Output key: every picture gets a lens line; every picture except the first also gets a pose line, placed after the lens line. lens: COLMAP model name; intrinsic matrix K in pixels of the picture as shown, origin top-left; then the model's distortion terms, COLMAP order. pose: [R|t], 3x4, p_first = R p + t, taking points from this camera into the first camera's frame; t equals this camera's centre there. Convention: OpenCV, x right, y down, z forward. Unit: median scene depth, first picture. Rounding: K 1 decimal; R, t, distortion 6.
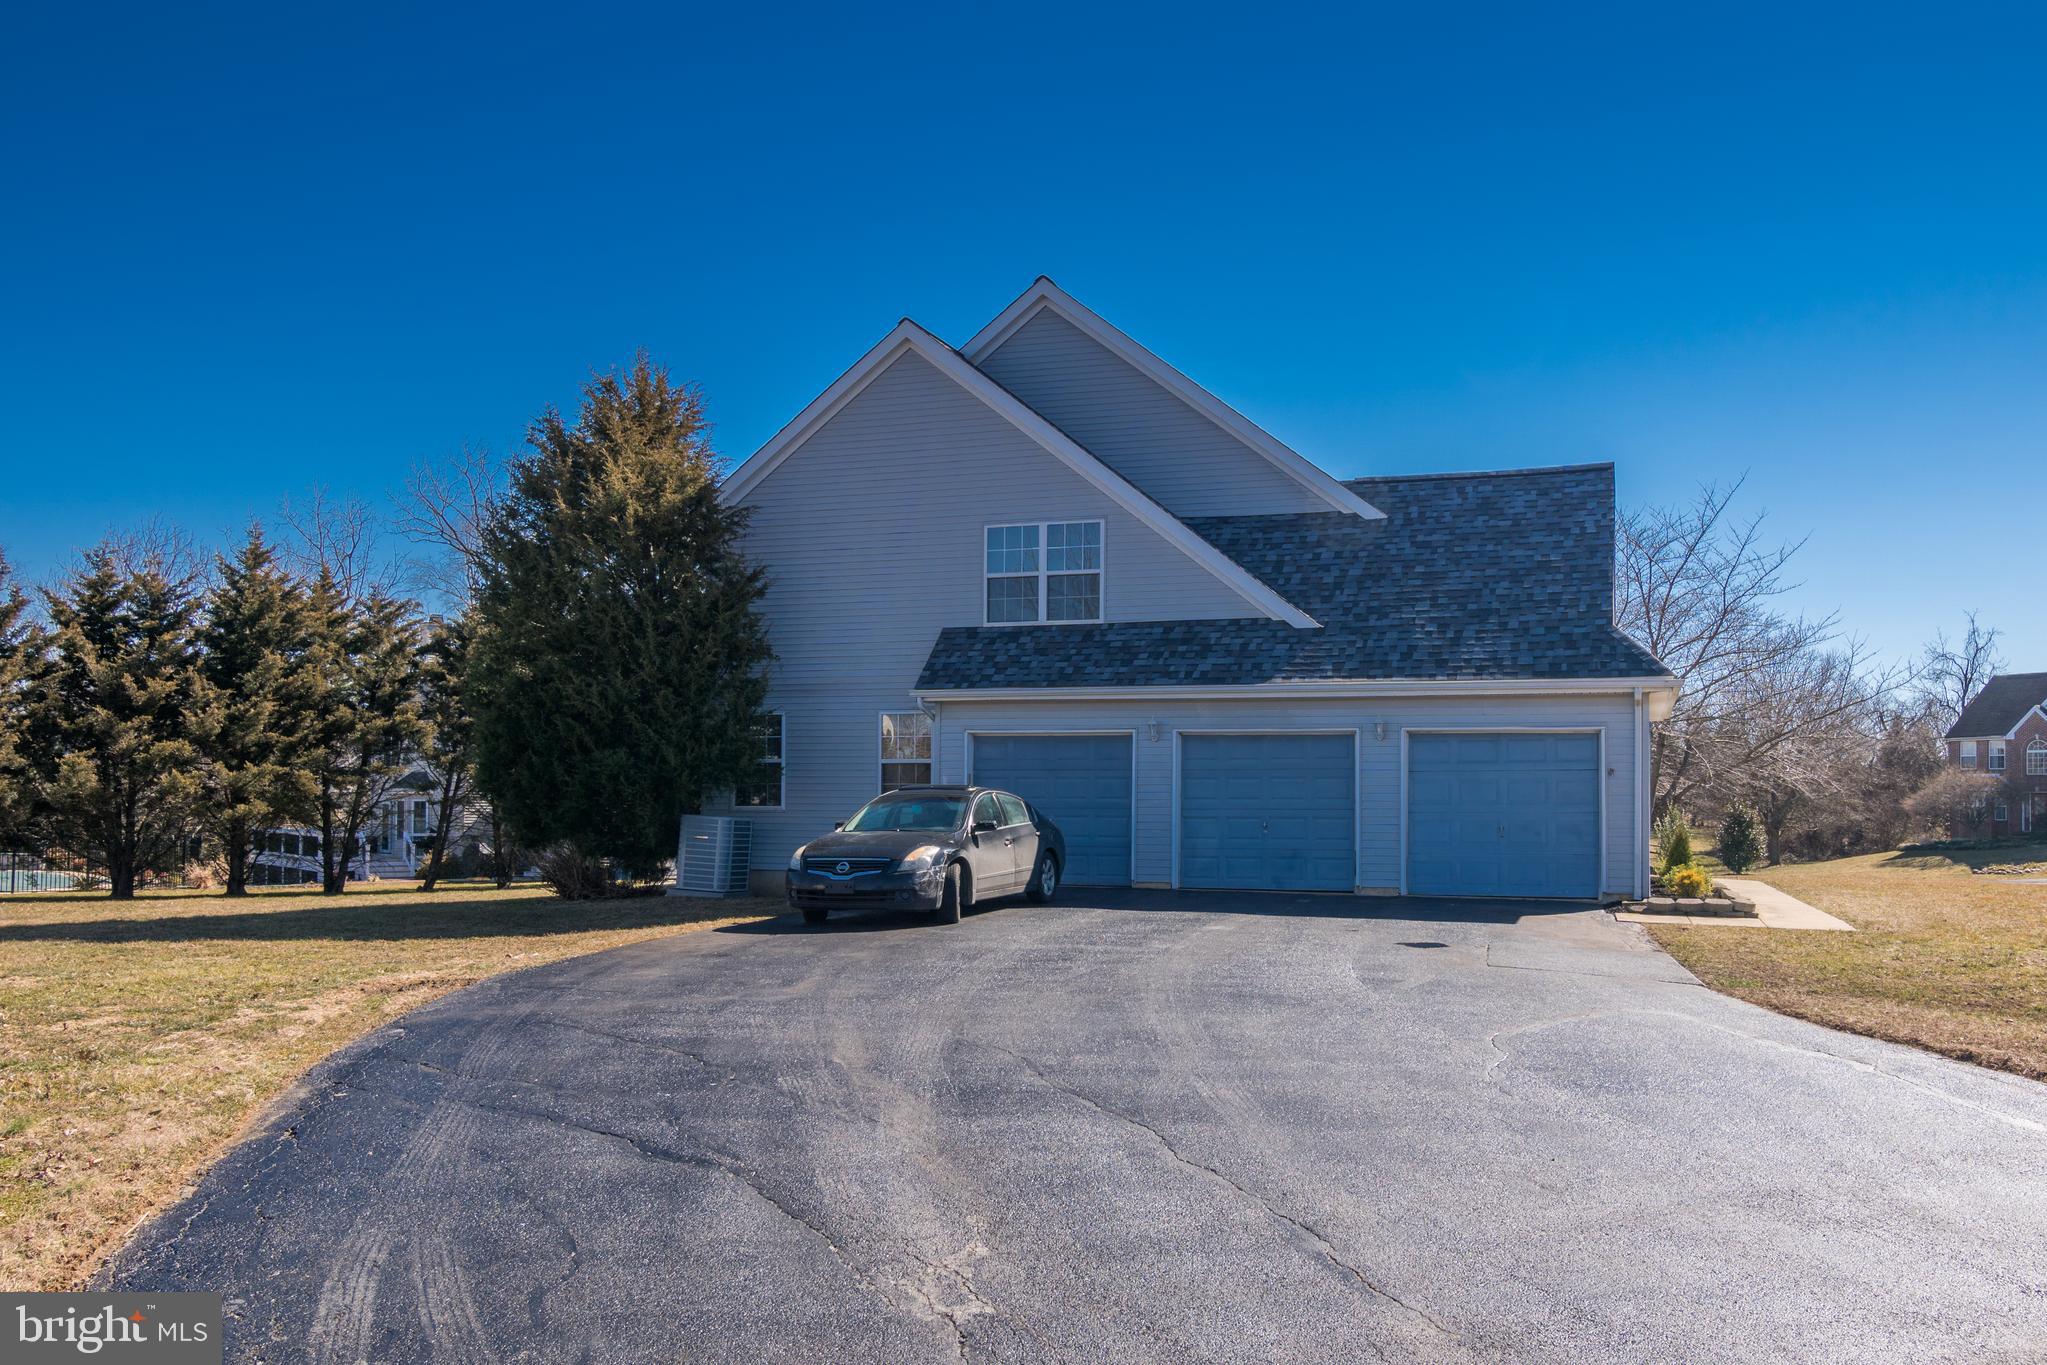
lens RADIAL K [[1633.7, 0, 1023.9], [0, 1633.7, 757.0], [0, 0, 1]] dist [-0.004404, -0.000633]
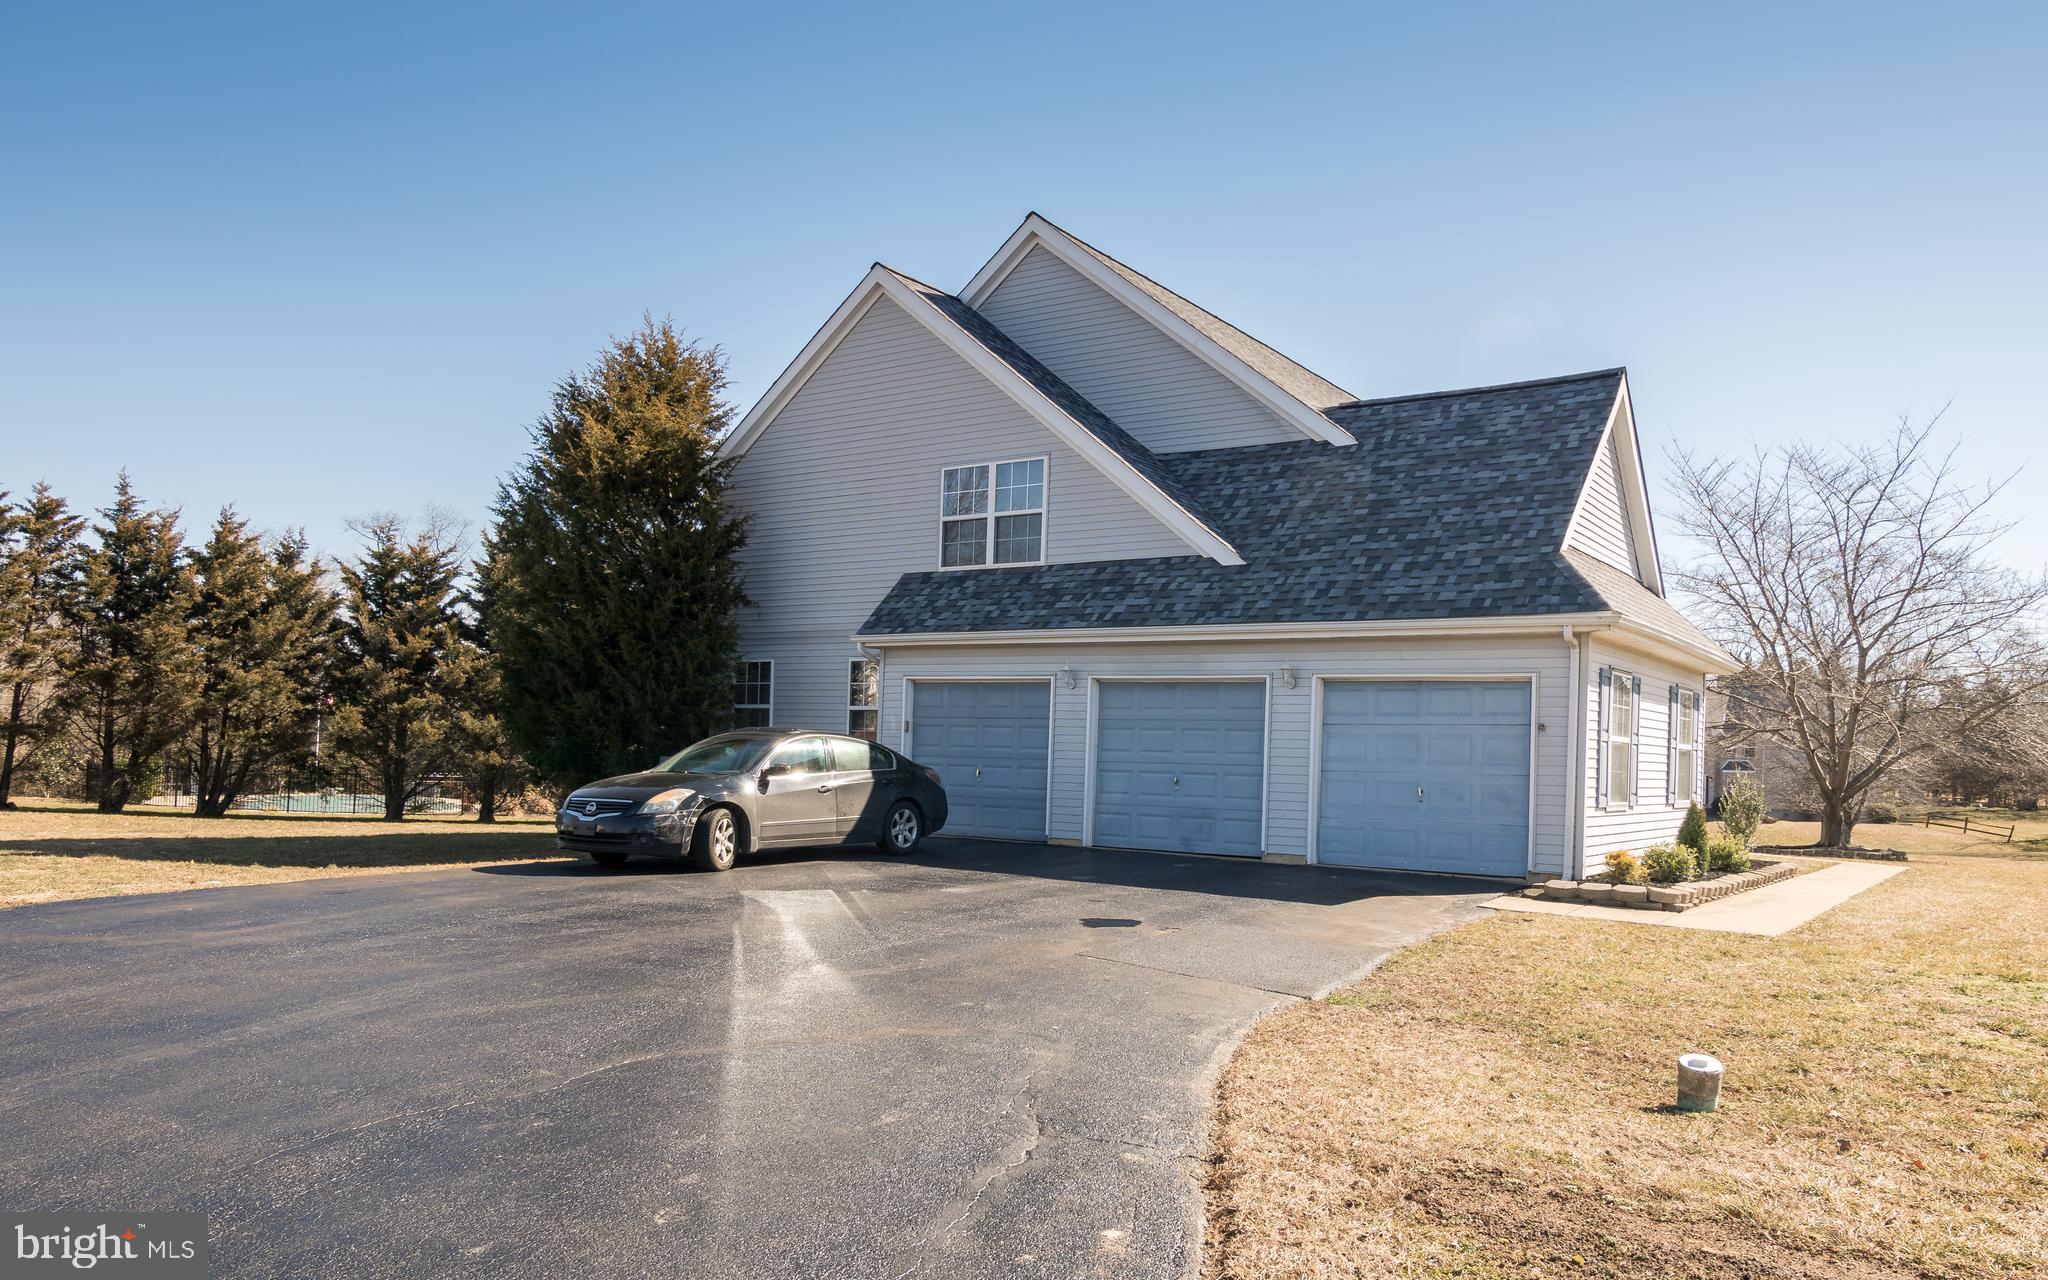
lens RADIAL K [[1429.0, 0, 1057.2], [0, 1429.0, 724.8], [0, 0, 1]] dist [0.006414, -0.024959]
pose [[0.958756, 0.016844, -0.283731, 0.296075], [-0.016854, 0.999855, 0.002408, 0.009118], [0.283730, 0.002473, 0.958901, 0.205535]]
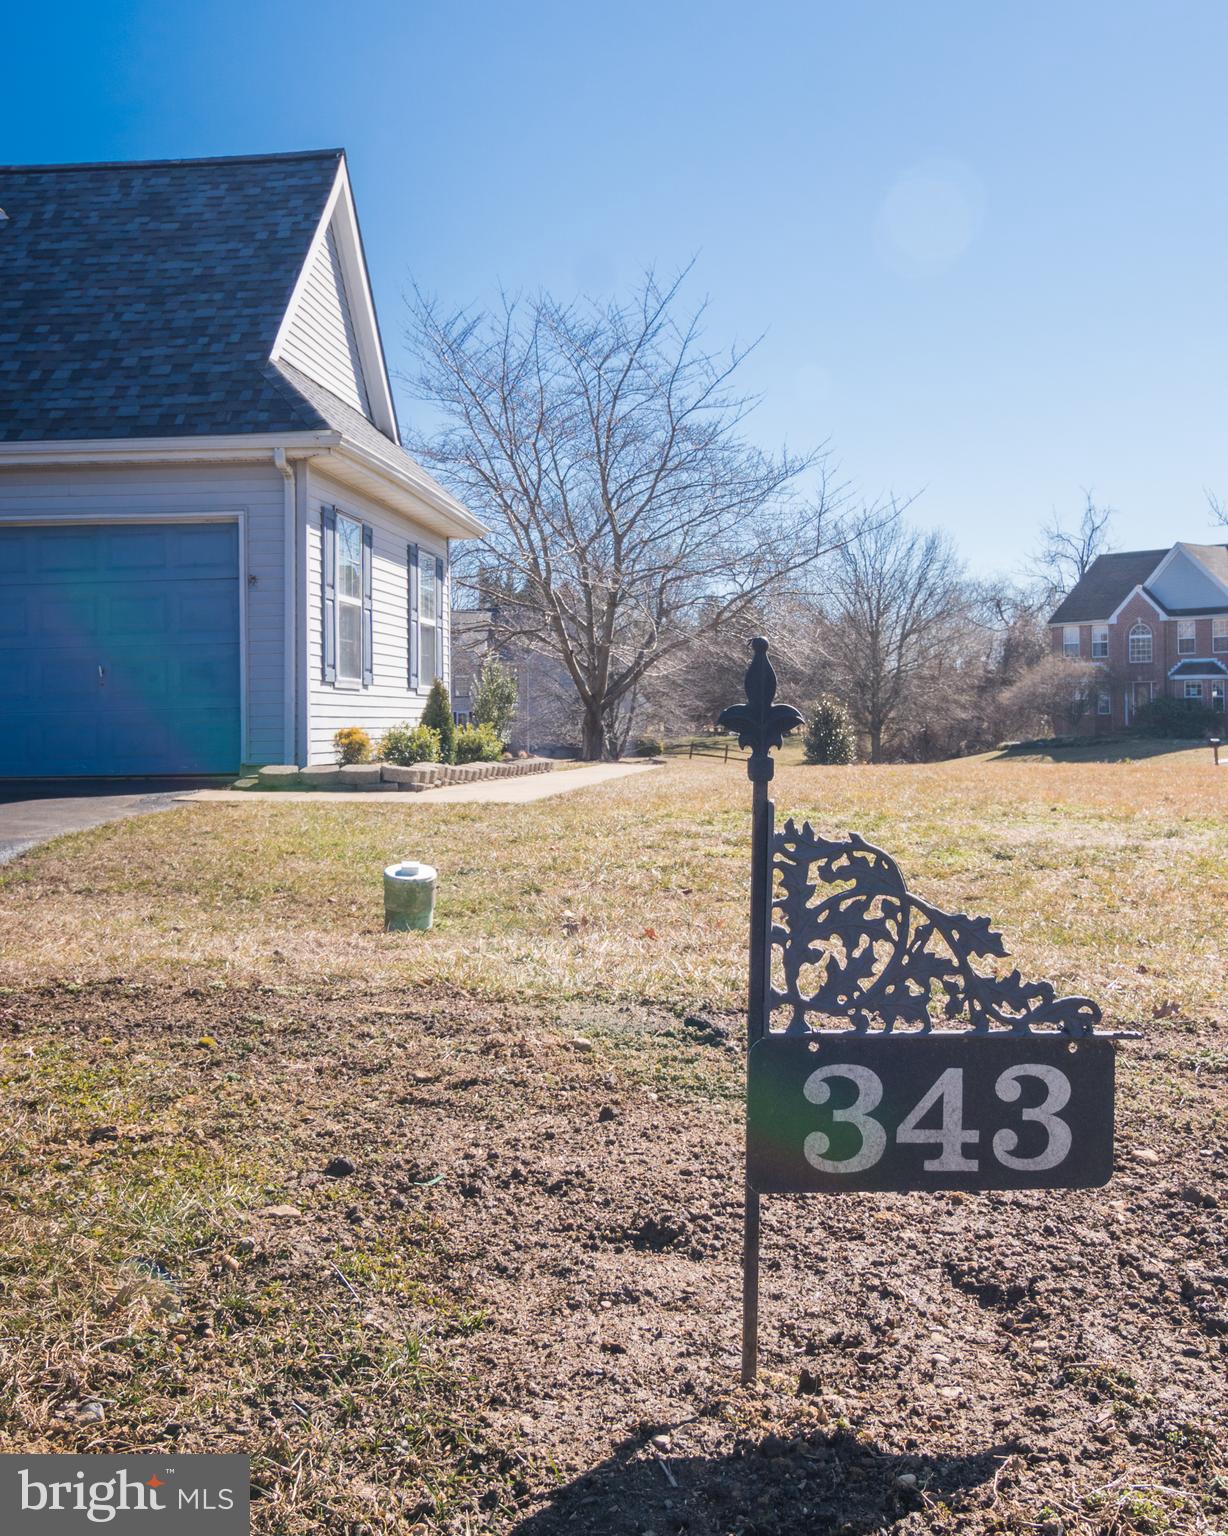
lens RADIAL K [[1790.1, 0, 613.3], [0, 1790.1, 706.3], [0, 0, 1]] dist [-0.006531, -0.023564]
pose [[0.976706, -0.014880, 0.214065, 0.311436], [0.012426, 0.999841, 0.012802, 0.047048], [-0.214221, -0.009844, 0.976736, 0.239657]]
